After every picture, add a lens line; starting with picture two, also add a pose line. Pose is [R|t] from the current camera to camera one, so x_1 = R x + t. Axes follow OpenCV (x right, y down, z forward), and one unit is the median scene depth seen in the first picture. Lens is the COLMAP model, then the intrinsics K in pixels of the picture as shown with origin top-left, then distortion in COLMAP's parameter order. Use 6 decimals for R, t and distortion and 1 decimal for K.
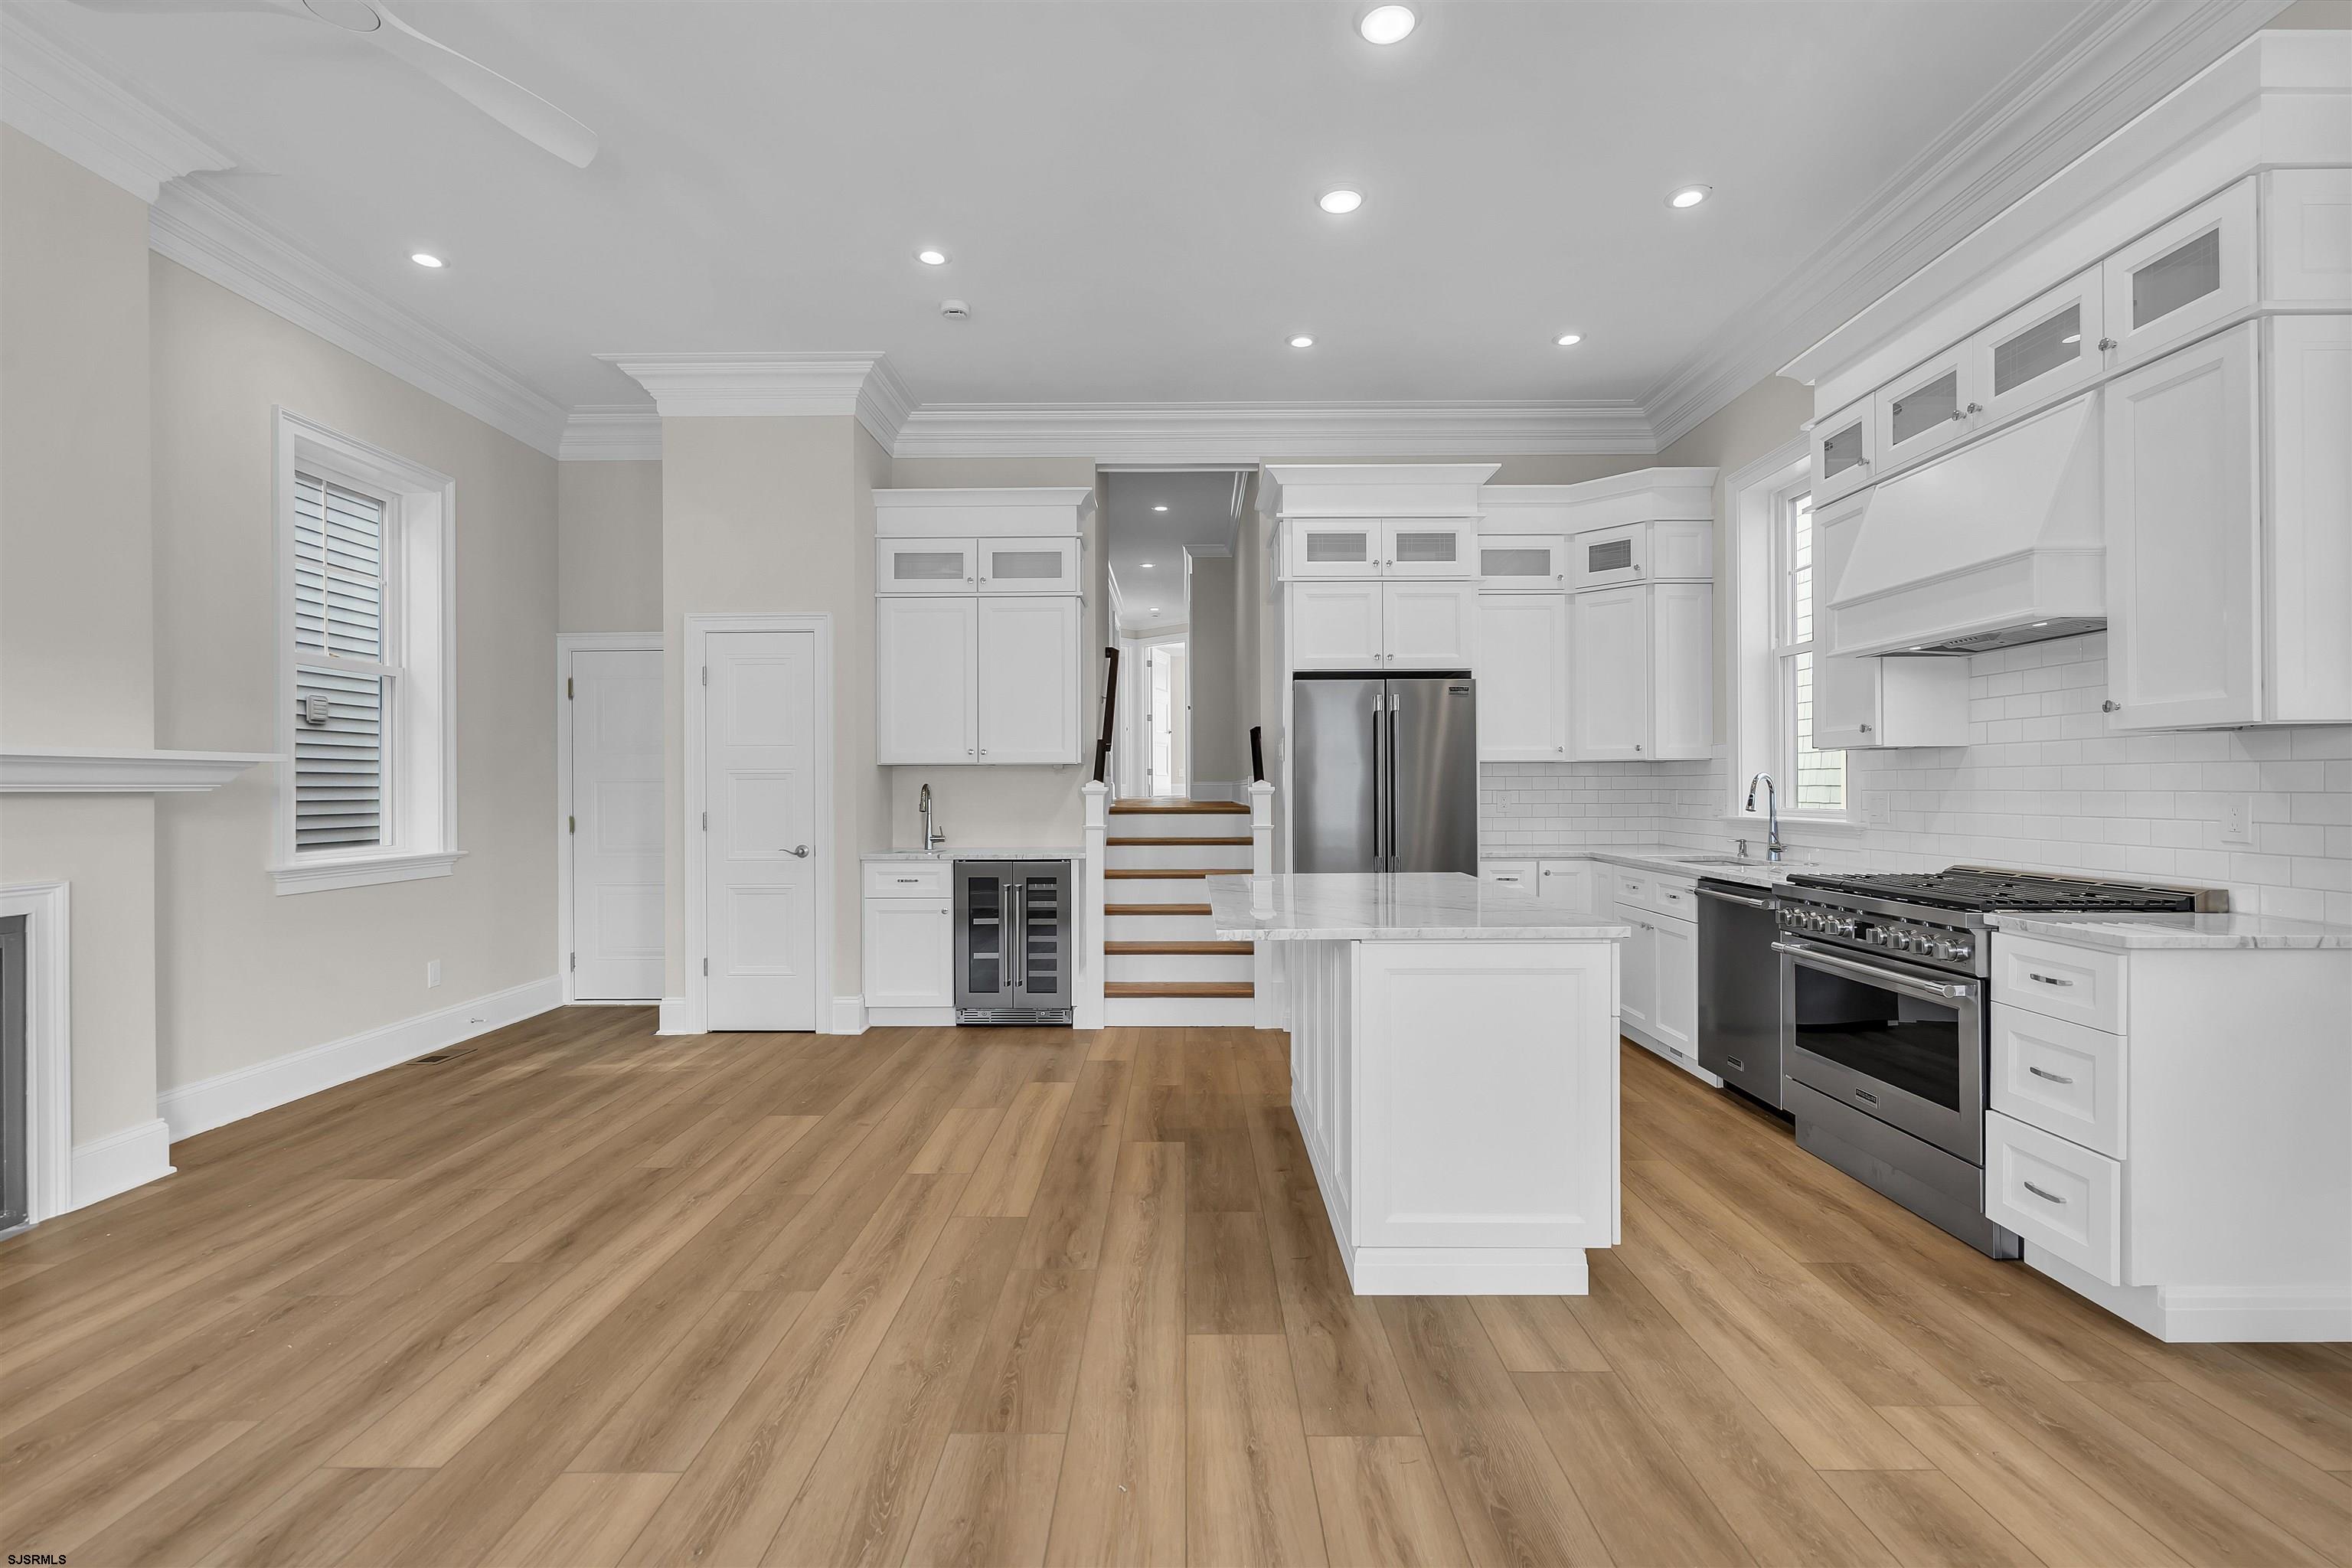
lens RADIAL K [[1066.9, 0, 1176.0], [0, 1066.9, 785.1], [0, 0, 1]] dist [-0.005940, 0.001608]
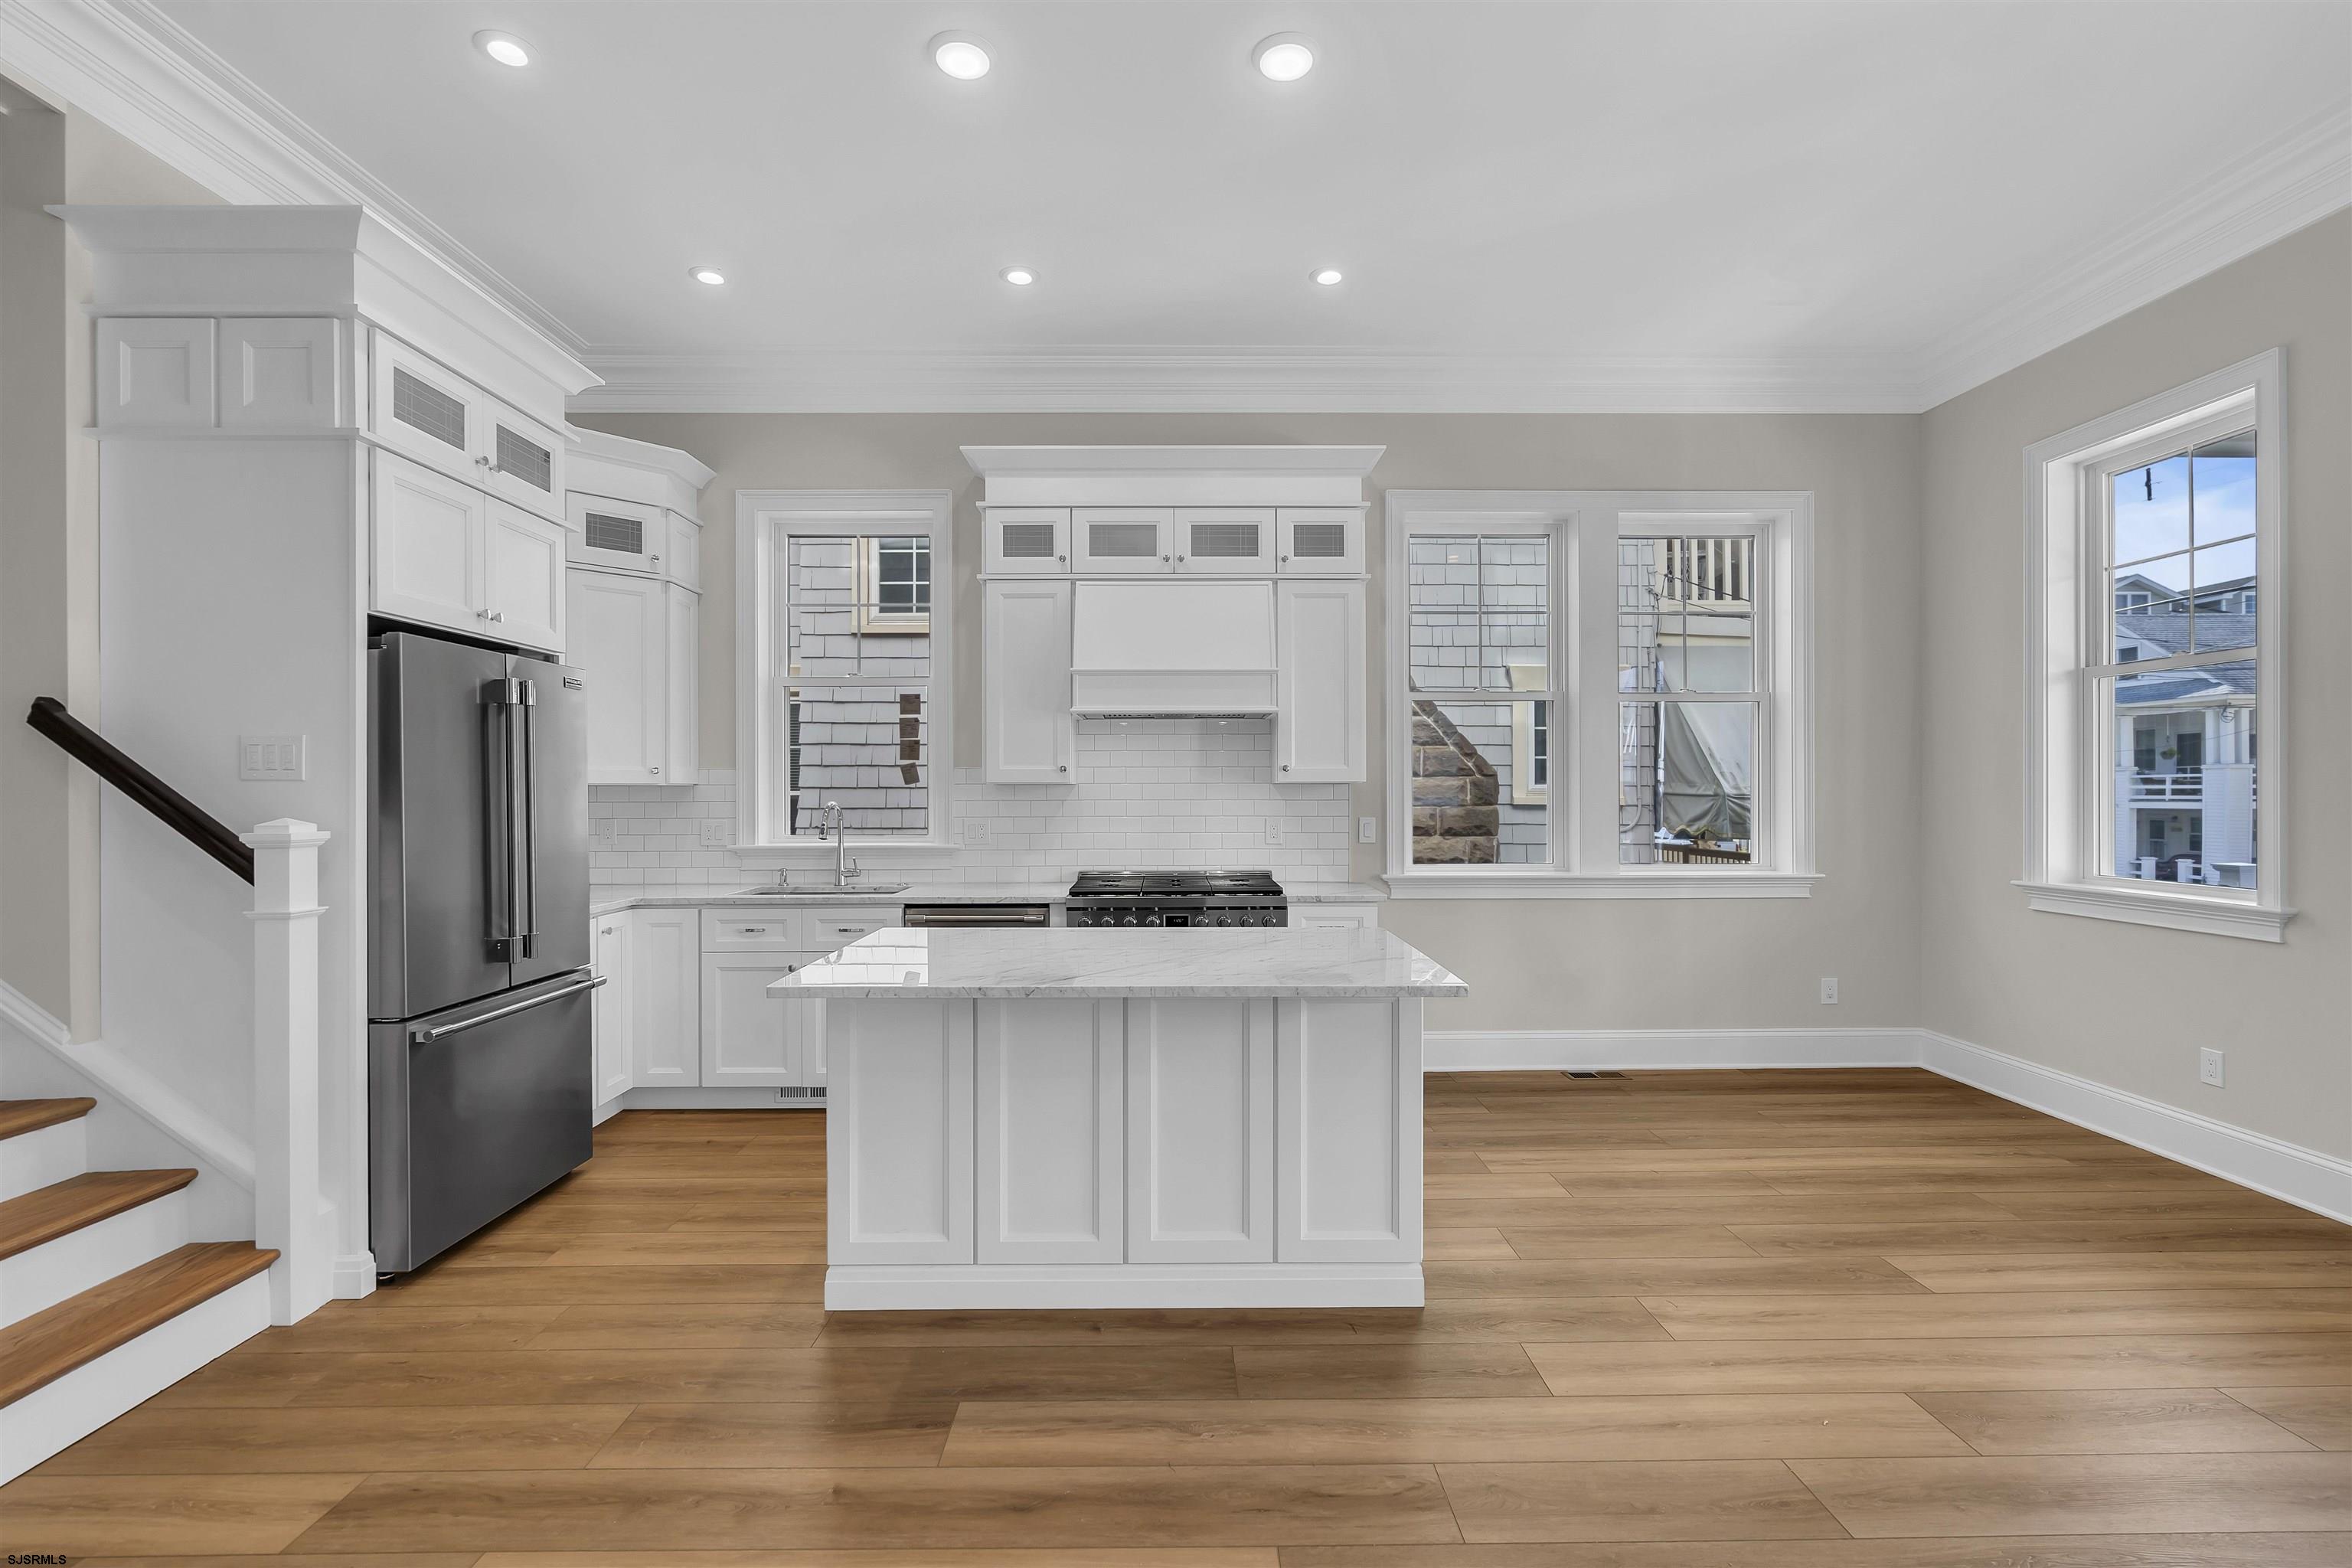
lens RADIAL K [[1066.9, 0, 1180.0], [0, 1066.9, 785.3], [0, 0, 1]] dist [-0.005940, 0.001608]
pose [[-0.022005, 0.009075, 0.999717, -0.534696], [0.000095, 0.999959, -0.009075, -0.019566], [-0.999758, -0.000105, -0.022005, 0.756742]]
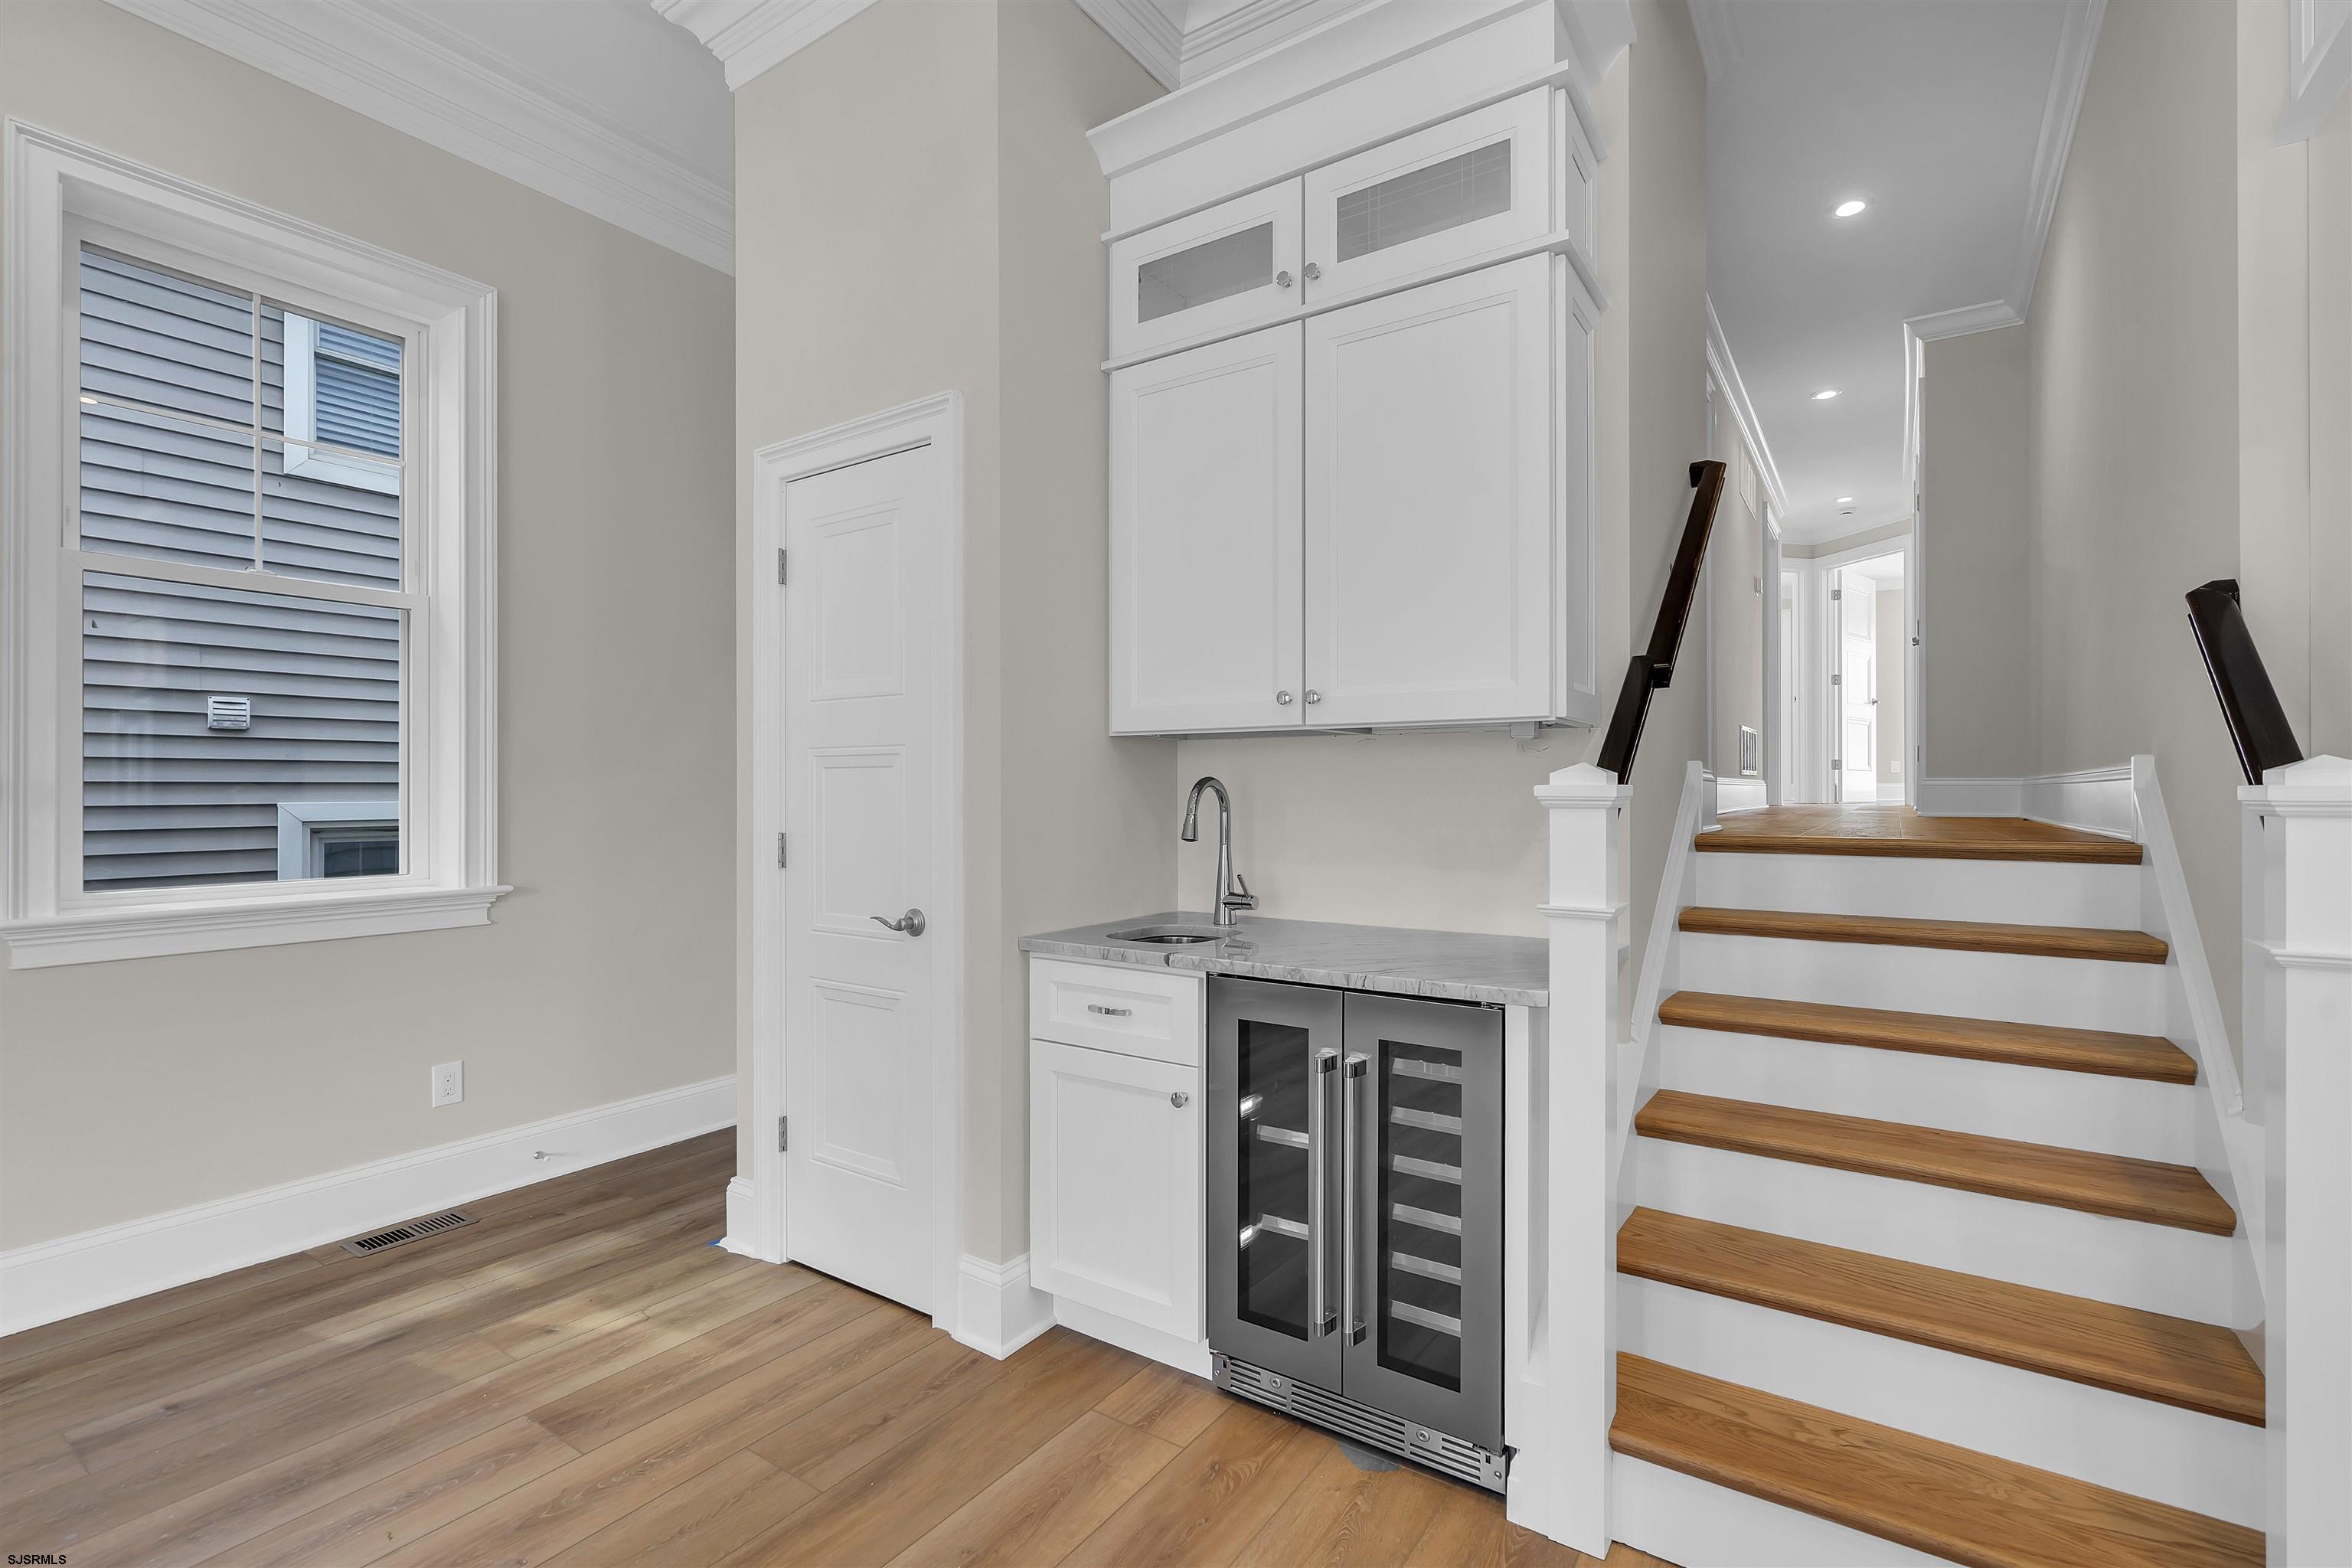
lens RADIAL K [[1066.9, 0, 1178.5], [0, 1066.9, 789.4], [0, 0, 1]] dist [-0.005940, 0.001608]
pose [[0.832823, 0.003358, -0.553529, 0.000694], [-0.001670, 0.999992, 0.003553, 0.002804], [0.553536, -0.002034, 0.832823, 0.844437]]
